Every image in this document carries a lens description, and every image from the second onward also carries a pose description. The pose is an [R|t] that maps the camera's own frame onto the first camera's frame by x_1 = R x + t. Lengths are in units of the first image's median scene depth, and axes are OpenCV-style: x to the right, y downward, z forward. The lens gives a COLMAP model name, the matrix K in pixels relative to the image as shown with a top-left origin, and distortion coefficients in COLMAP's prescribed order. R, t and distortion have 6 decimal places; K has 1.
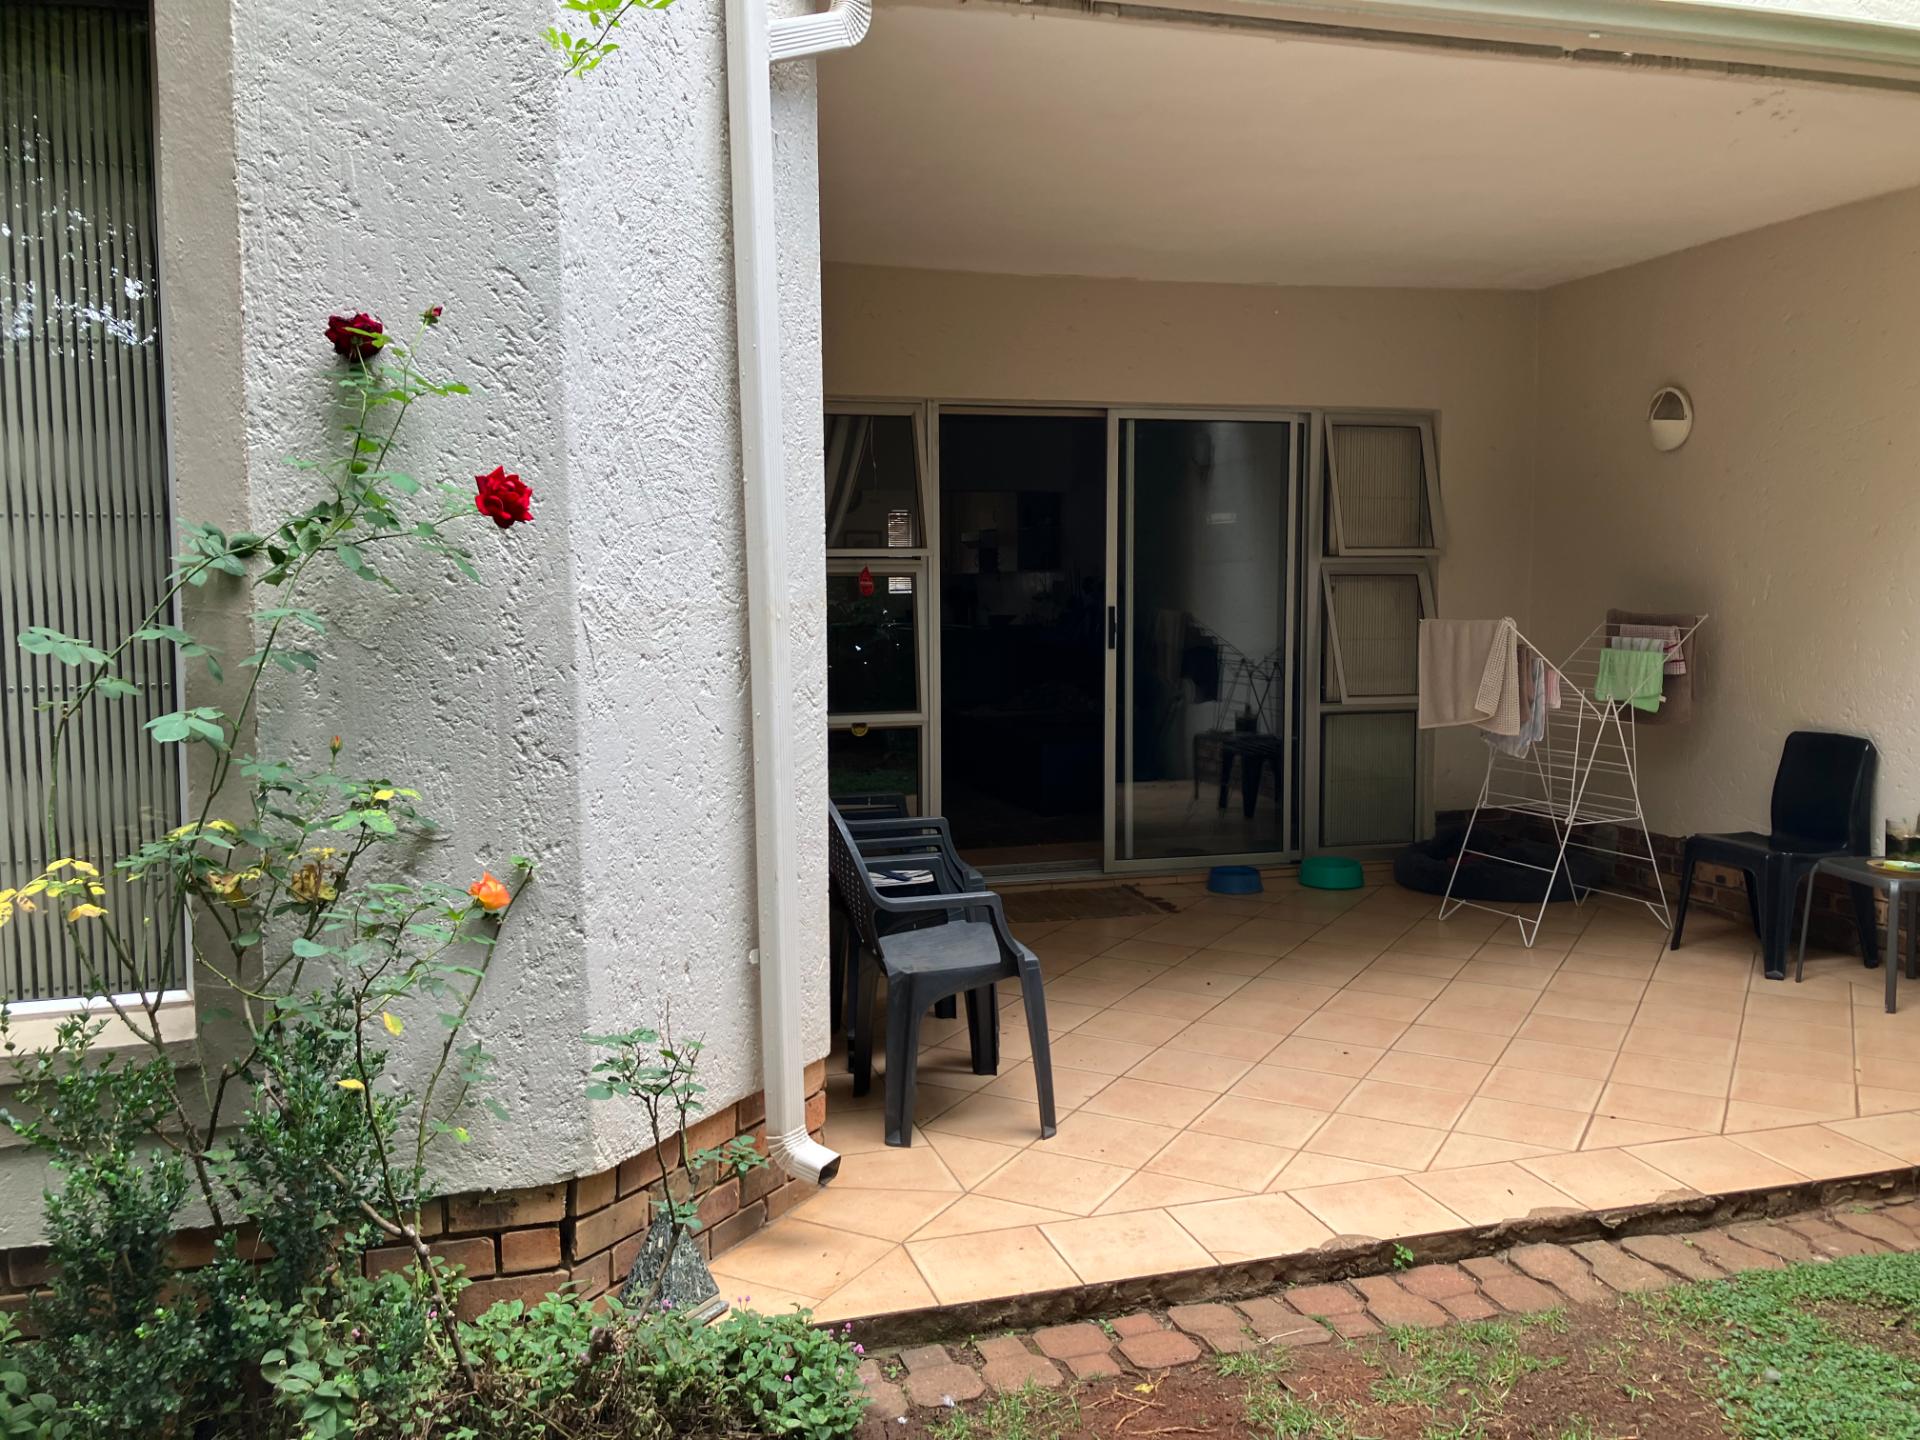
lens RADIAL K [[1660.3, 0, 976.4], [0, 1660.3, 719.0], [0, 0, 1]] dist [-0.000924, 0.012233]
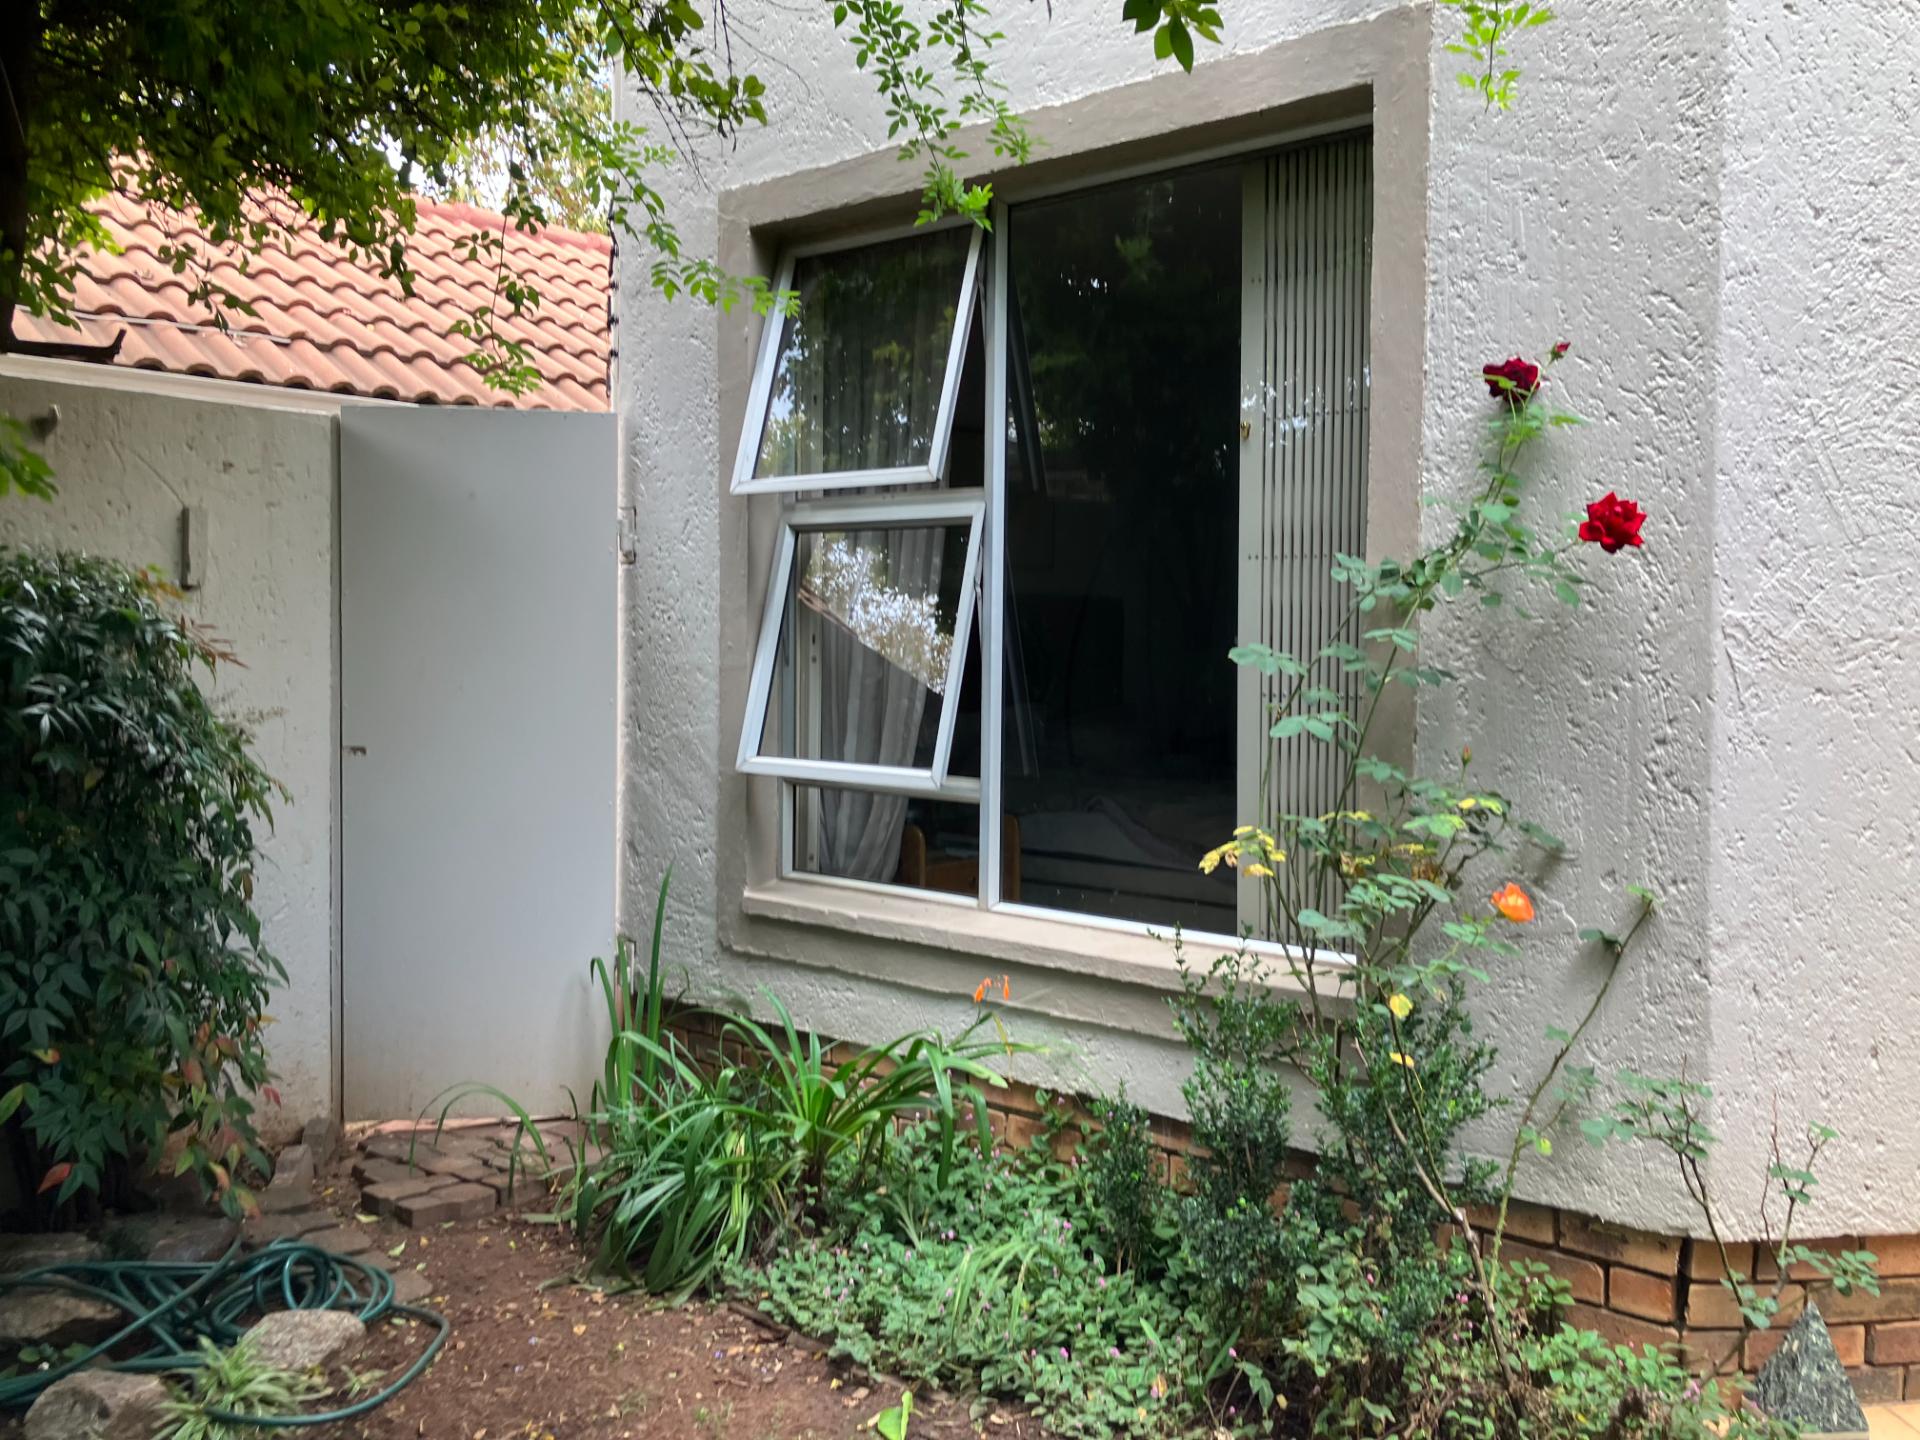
lens RADIAL K [[1660.3, 0, 976.6], [0, 1660.3, 717.4], [0, 0, 1]] dist [-0.000924, 0.012233]
pose [[0.503406, 0.052725, -0.862440, 0.373402], [-0.078660, 0.996788, 0.015025, -0.001028], [0.860462, 0.060276, 0.505936, 0.161307]]
